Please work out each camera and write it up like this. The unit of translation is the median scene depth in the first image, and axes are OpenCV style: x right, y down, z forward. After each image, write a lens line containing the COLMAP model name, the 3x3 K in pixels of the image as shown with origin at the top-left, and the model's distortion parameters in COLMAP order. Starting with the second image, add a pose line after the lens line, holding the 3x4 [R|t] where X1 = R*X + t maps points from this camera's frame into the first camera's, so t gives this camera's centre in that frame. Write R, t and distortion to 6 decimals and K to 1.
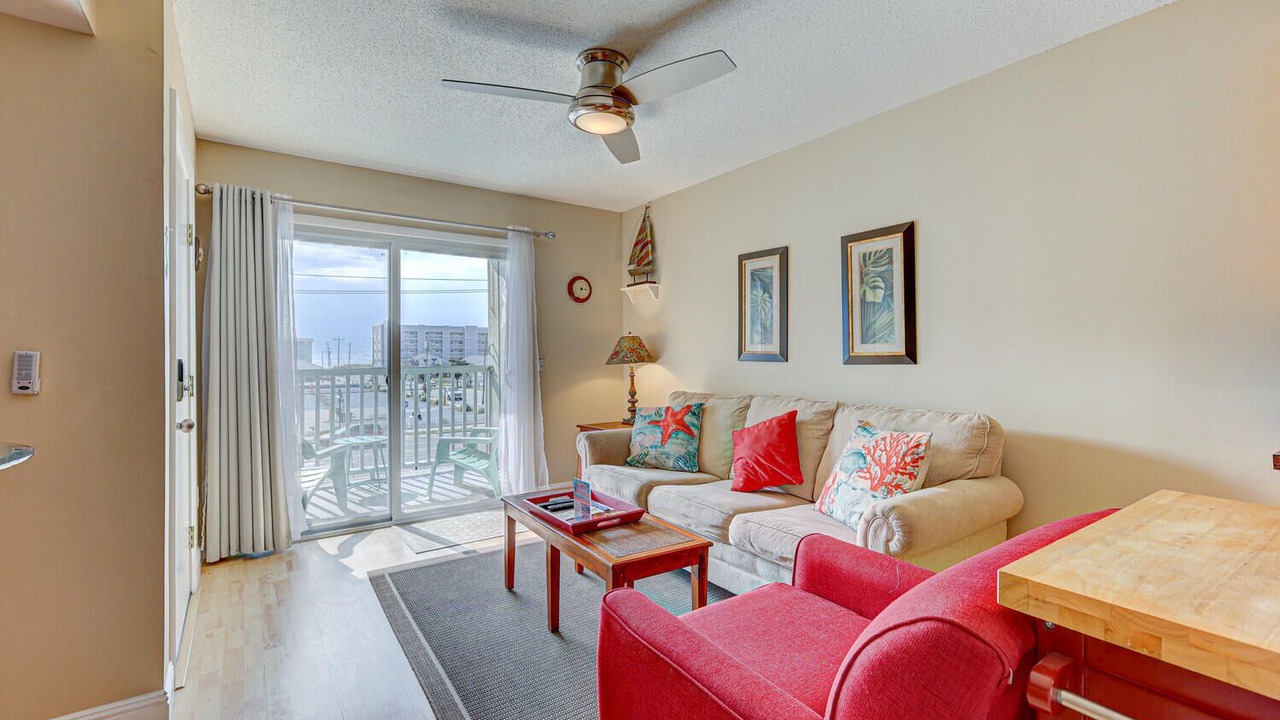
lens RADIAL K [[555.5, 0, 644.7], [0, 555.5, 358.4], [0, 0, 1]] dist [0.005430, -0.000589]
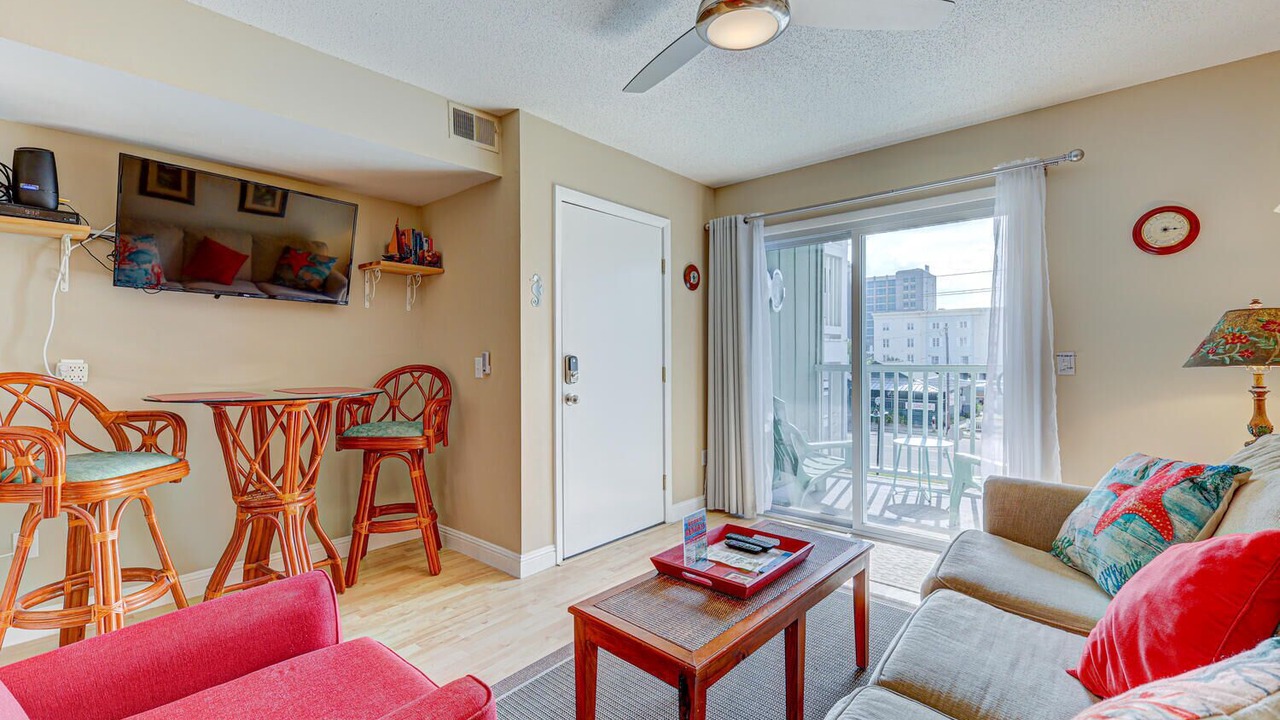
lens RADIAL K [[555.5, 0, 641.6], [0, 555.5, 357.8], [0, 0, 1]] dist [0.005430, -0.000589]
pose [[0.223362, 0.008579, -0.974698, 0.461627], [0.001524, 0.999957, 0.009151, -0.004689], [0.974734, -0.003529, 0.223339, 0.548257]]
